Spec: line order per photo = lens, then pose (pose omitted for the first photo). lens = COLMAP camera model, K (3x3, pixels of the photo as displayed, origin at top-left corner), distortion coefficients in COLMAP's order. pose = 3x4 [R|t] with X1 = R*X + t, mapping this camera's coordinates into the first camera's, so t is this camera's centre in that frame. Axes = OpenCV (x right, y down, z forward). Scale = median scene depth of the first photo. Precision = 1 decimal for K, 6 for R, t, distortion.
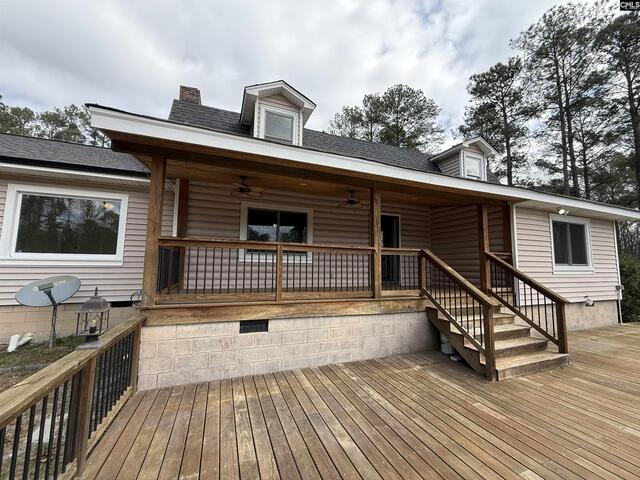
lens RADIAL K [[255.5, 0, 320.0], [0, 255.5, 239.4], [0, 0, 1]] dist [-0.003971, 0.000430]
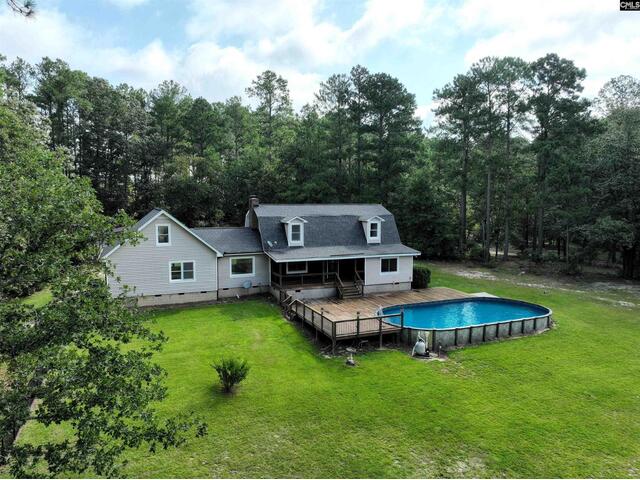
lens RADIAL K [[447.5, 0, 321.5], [0, 447.5, 239.1], [0, 0, 1]] dist [0.005939, 0.001667]
pose [[0.999326, -0.014881, 0.033557, -0.050654], [0.008428, 0.982740, 0.184799, -1.732848], [-0.035728, -0.184392, 0.982203, -5.659372]]
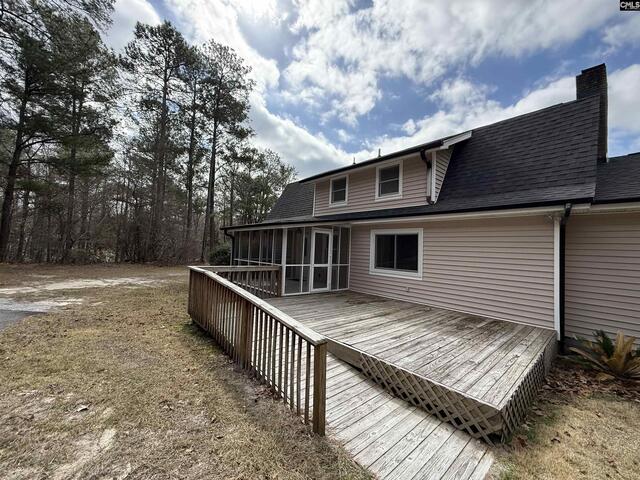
lens RADIAL K [[255.5, 0, 320.2], [0, 255.5, 241.1], [0, 0, 1]] dist [-0.003971, 0.000430]
pose [[0.348112, -0.035973, -0.936762, 2.539869], [0.052962, 0.998422, -0.018659, -0.039364], [0.935956, -0.043118, 0.349468, 0.346812]]
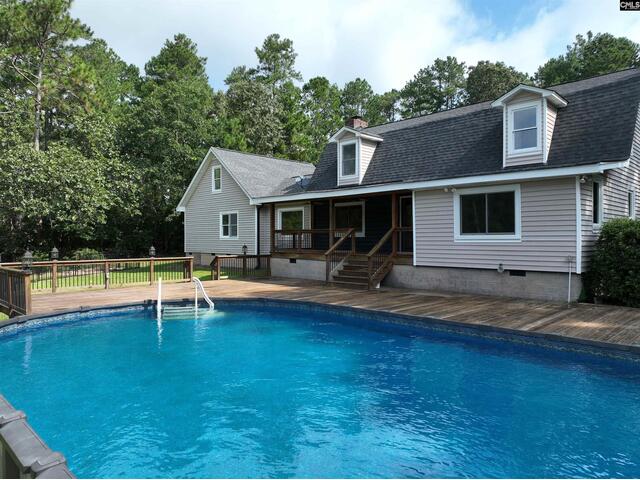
lens RADIAL K [[447.5, 0, 320.3], [0, 447.5, 239.6], [0, 0, 1]] dist [0.005939, 0.001667]
pose [[0.404680, -0.014471, -0.914344, 3.074421], [0.098756, 0.994719, 0.027965, 0.005996], [0.909110, -0.101614, 0.403972, -0.467700]]
